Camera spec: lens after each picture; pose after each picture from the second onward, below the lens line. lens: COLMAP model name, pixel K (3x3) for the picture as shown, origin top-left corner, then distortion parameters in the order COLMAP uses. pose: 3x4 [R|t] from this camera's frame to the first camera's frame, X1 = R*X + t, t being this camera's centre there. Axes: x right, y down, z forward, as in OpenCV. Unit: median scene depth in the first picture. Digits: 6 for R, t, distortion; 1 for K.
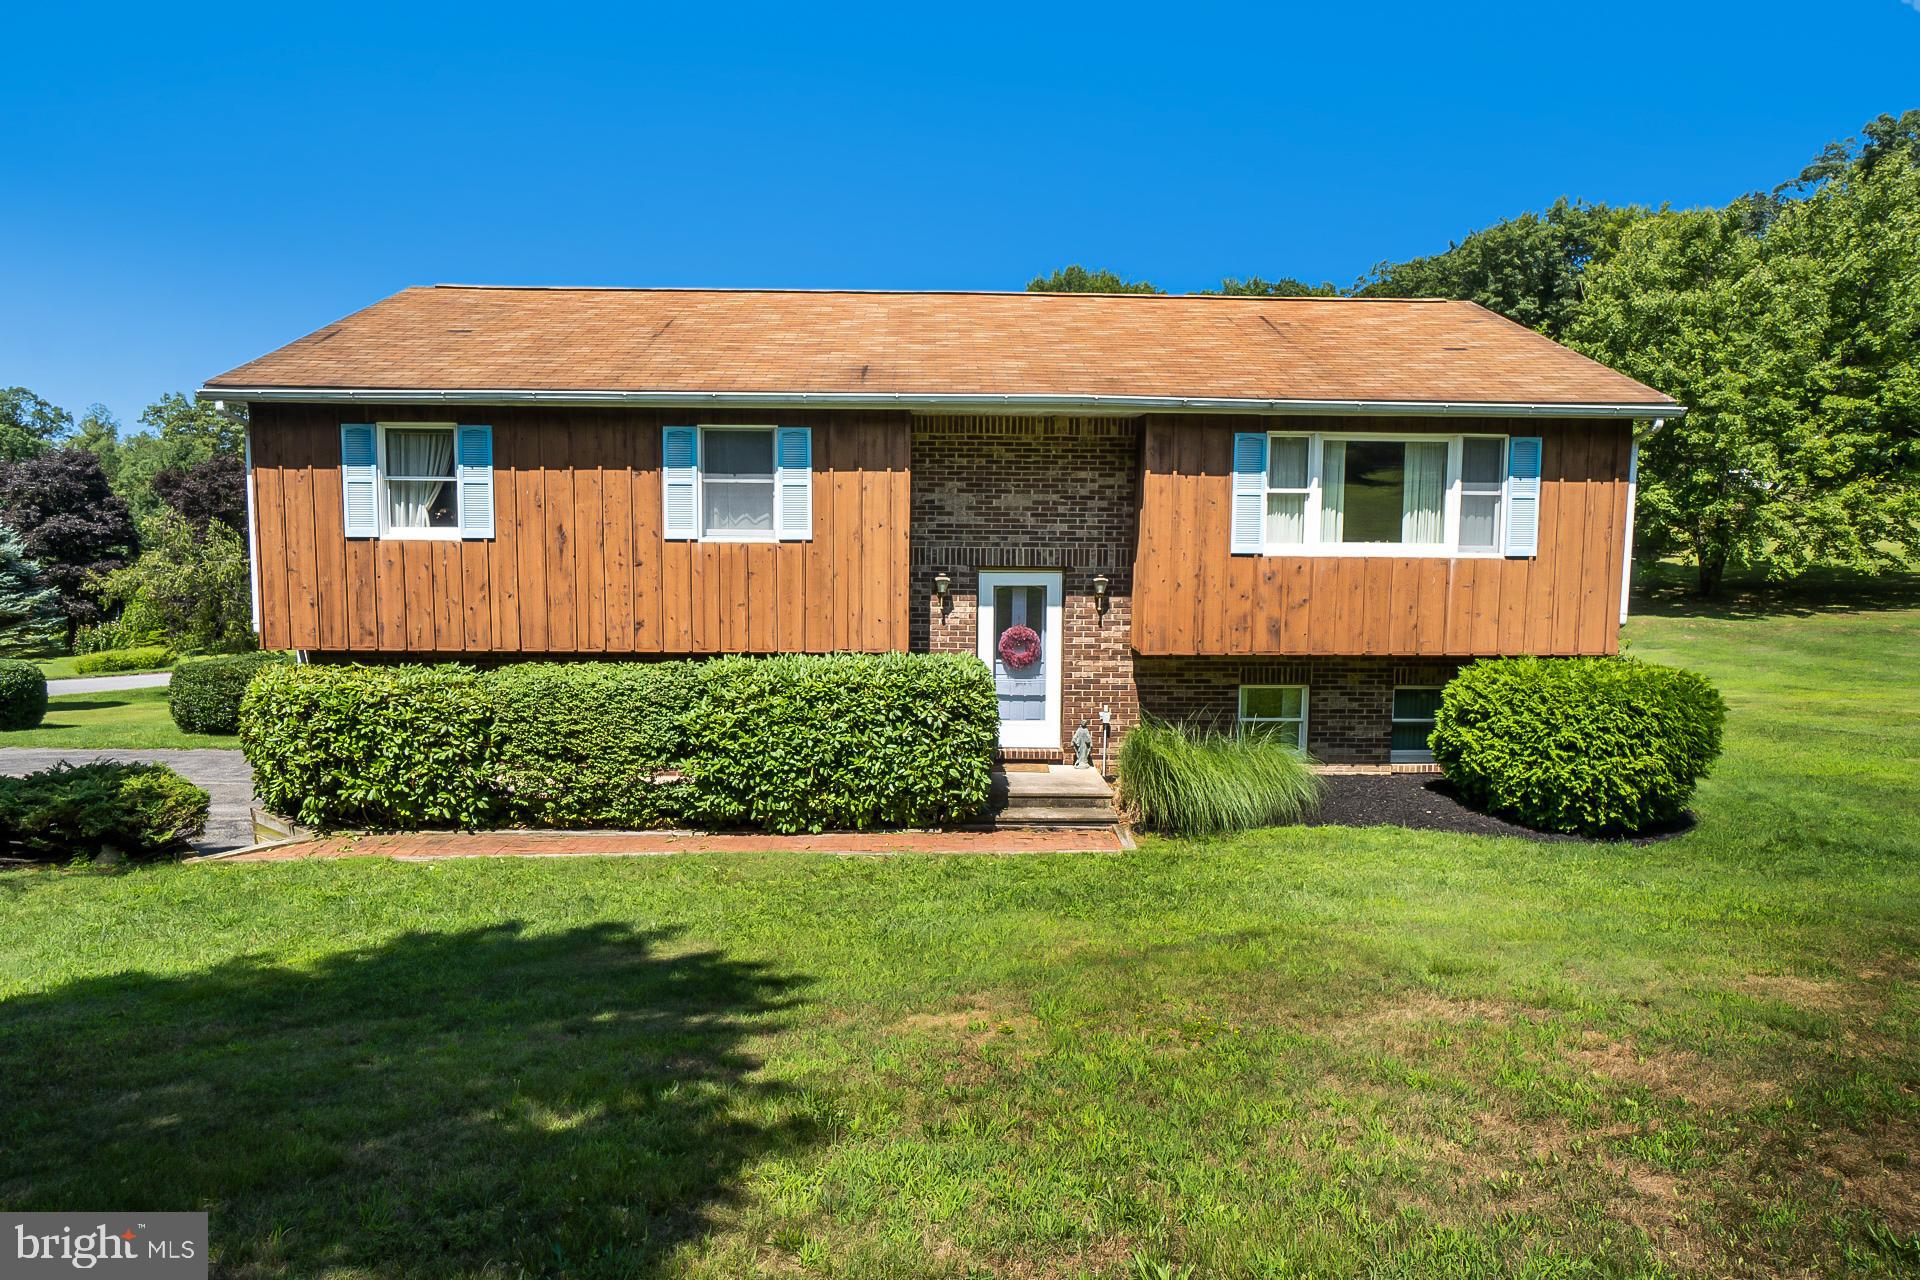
lens RADIAL K [[1079.0, 0, 958.7], [0, 1079.0, 618.7], [0, 0, 1]] dist [-0.001626, 0.000695]
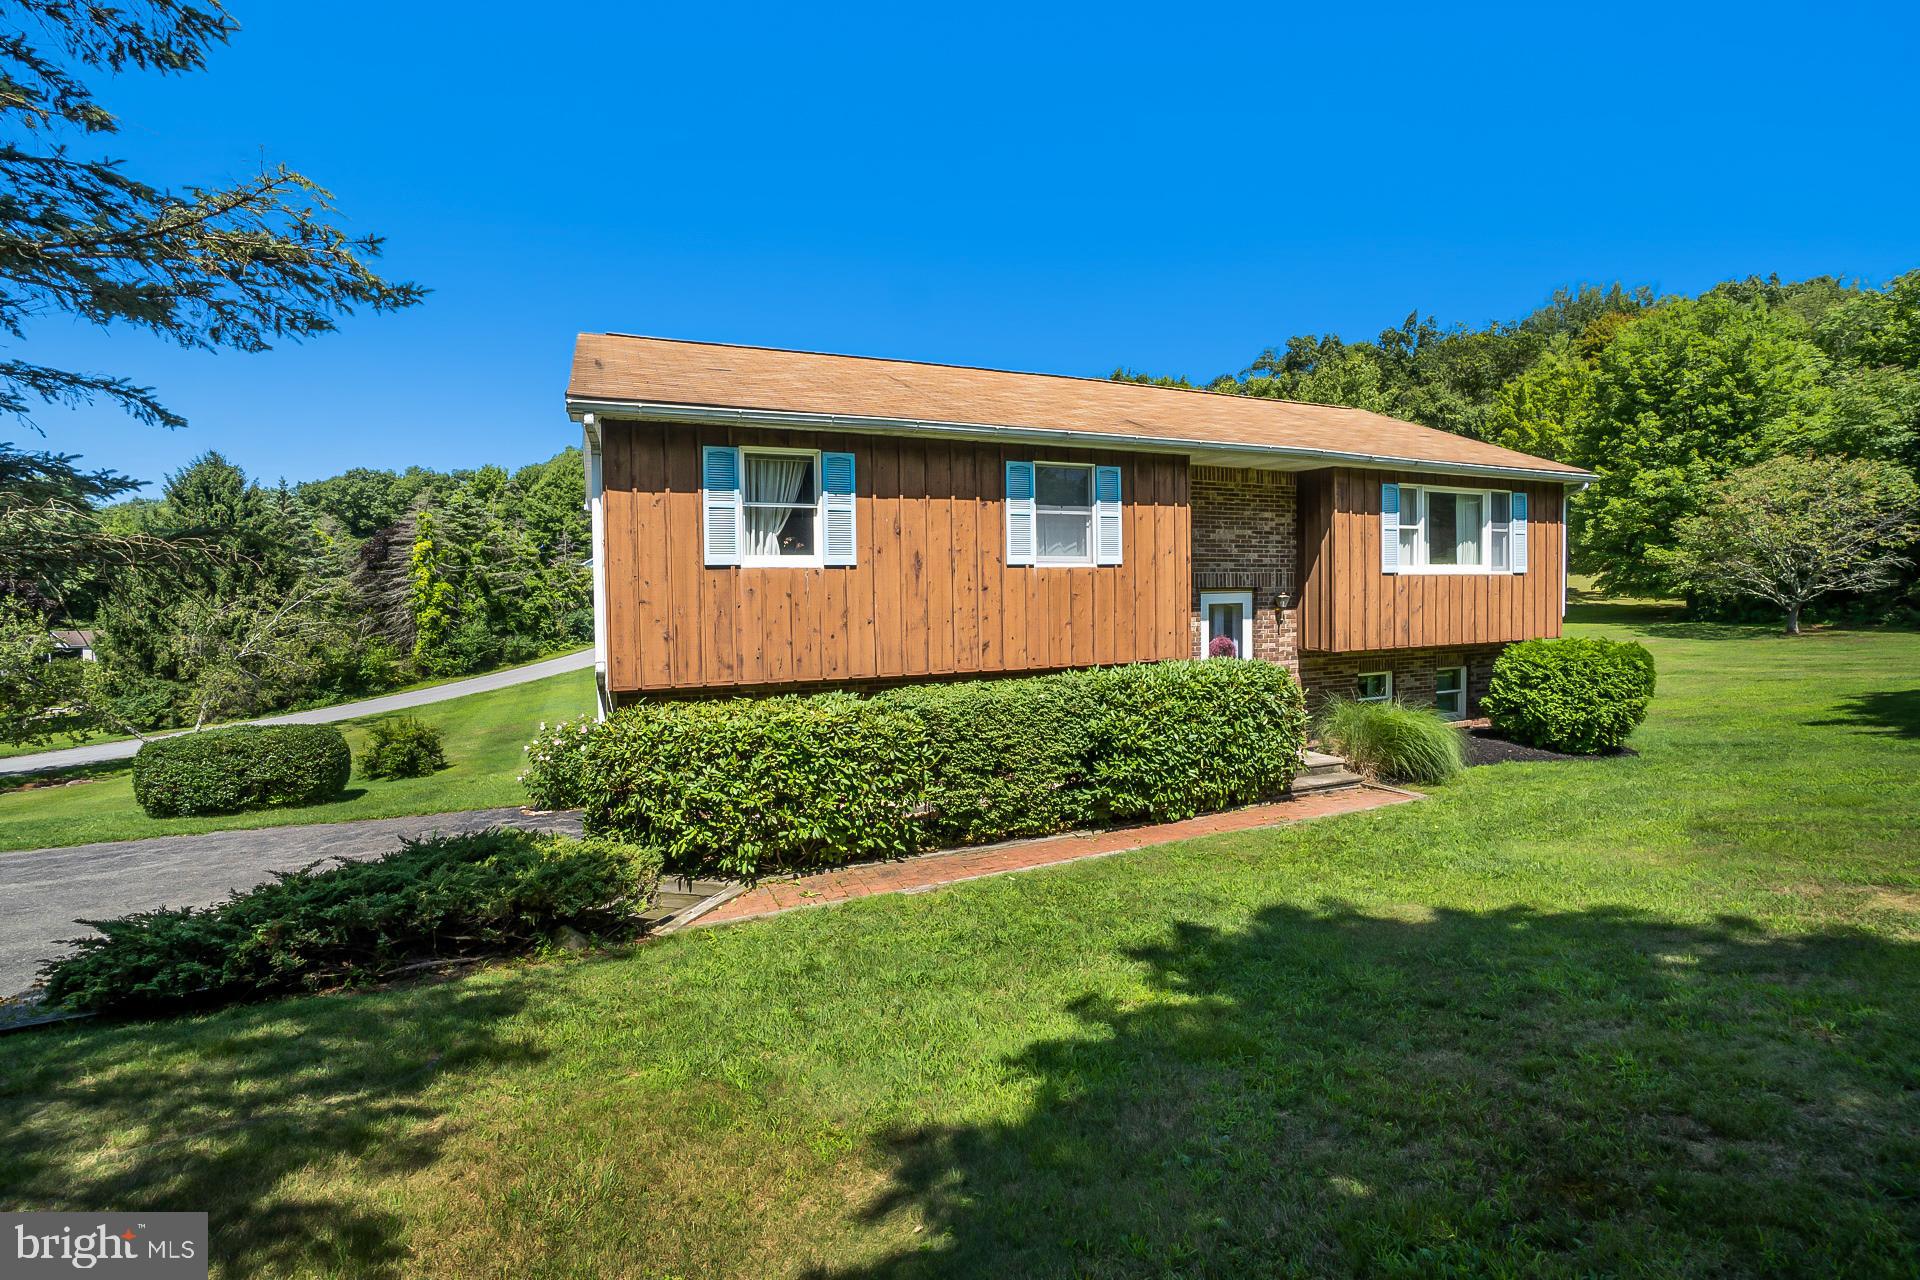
lens RADIAL K [[837.1, 0, 961.9], [0, 837.1, 617.3], [0, 0, 1]] dist [-0.035795, 0.000085]
pose [[0.928350, -0.032093, 0.370319, -0.627967], [0.054832, 0.997190, -0.051037, 0.018769], [-0.367641, 0.067686, 0.927501, 0.244960]]
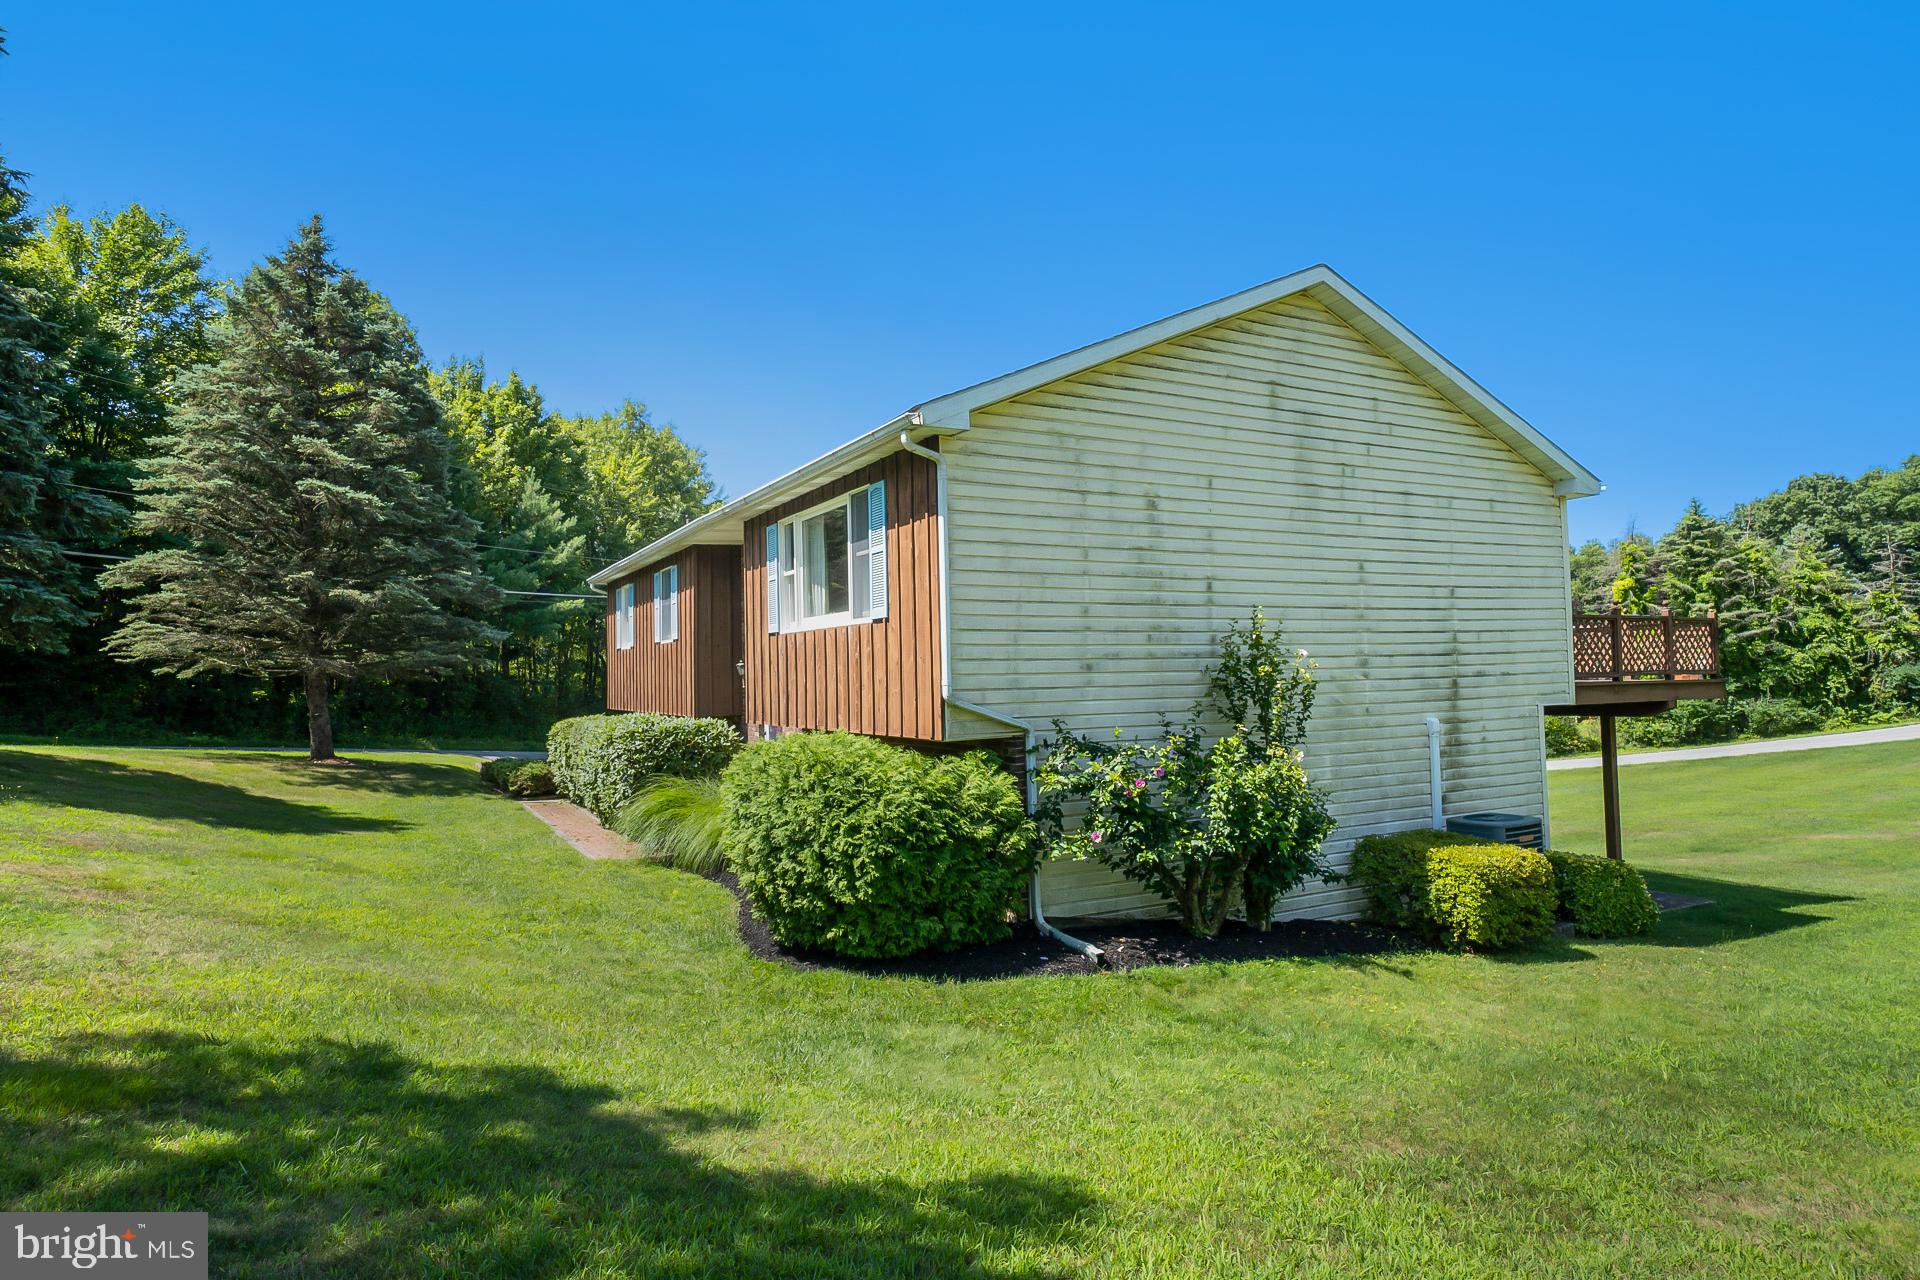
lens RADIAL K [[1067.7, 0, 960.0], [0, 1067.7, 640.0], [0, 0, 1]] dist [0.001251, 0.001364]
pose [[0.453108, -0.047237, -0.890203, 1.340837], [-0.051635, 0.995528, -0.079108, 0.021761], [0.889959, 0.081810, 0.448643, 0.698498]]
